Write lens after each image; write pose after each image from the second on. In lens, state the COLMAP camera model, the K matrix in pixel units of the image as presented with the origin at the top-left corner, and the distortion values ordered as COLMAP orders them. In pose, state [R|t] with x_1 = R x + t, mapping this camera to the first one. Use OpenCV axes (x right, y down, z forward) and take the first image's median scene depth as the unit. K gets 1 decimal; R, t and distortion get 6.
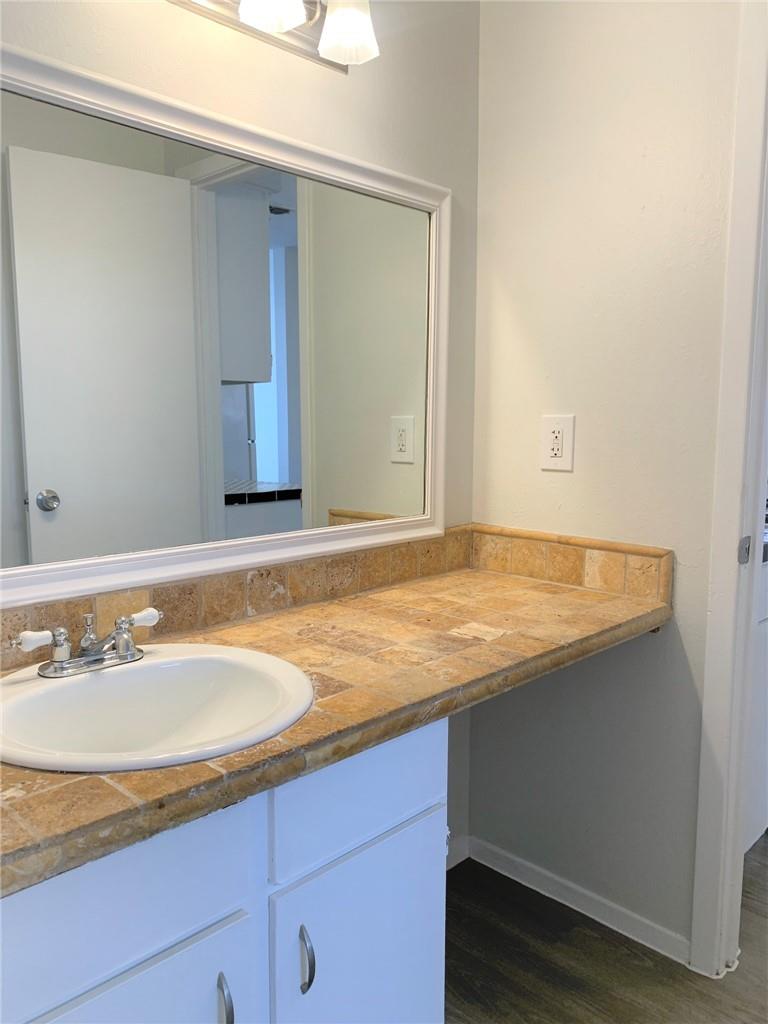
lens RADIAL K [[791.7, 0, 385.4], [0, 791.7, 507.2], [0, 0, 1]] dist [0.037631, -0.030548]
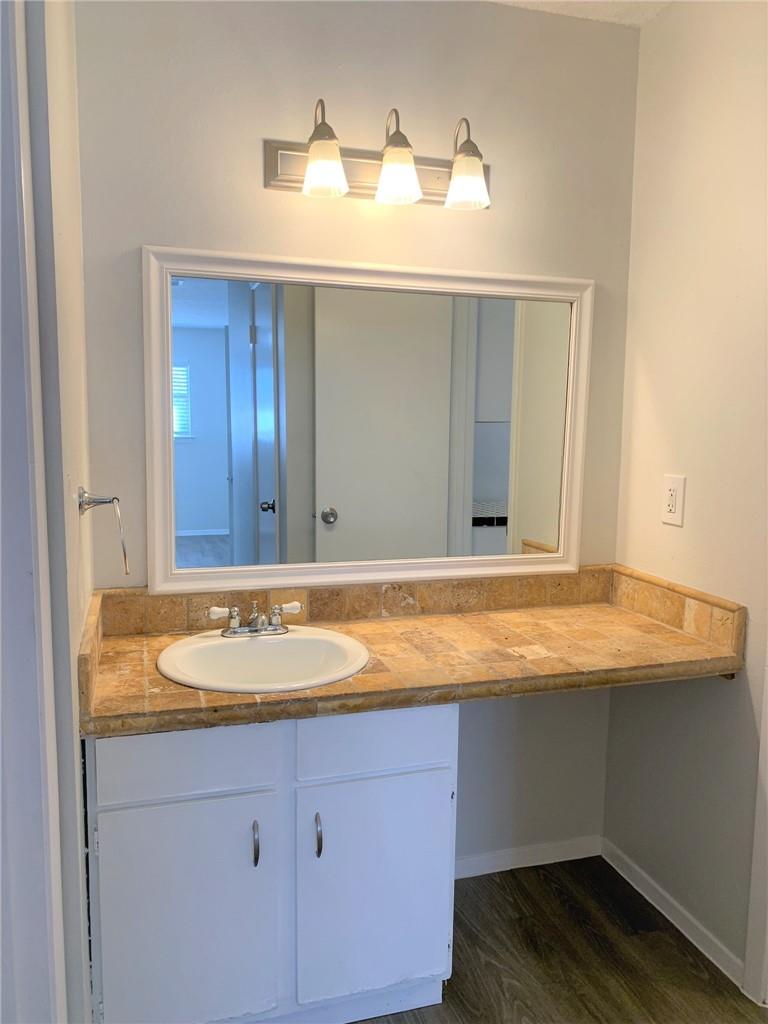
lens RADIAL K [[791.7, 0, 390.0], [0, 791.7, 516.1], [0, 0, 1]] dist [0.037631, -0.030548]
pose [[0.887660, 0.067481, -0.455529, 0.459833], [-0.066694, 0.997614, 0.017820, -0.063503], [0.455644, 0.014563, 0.890043, -0.222648]]
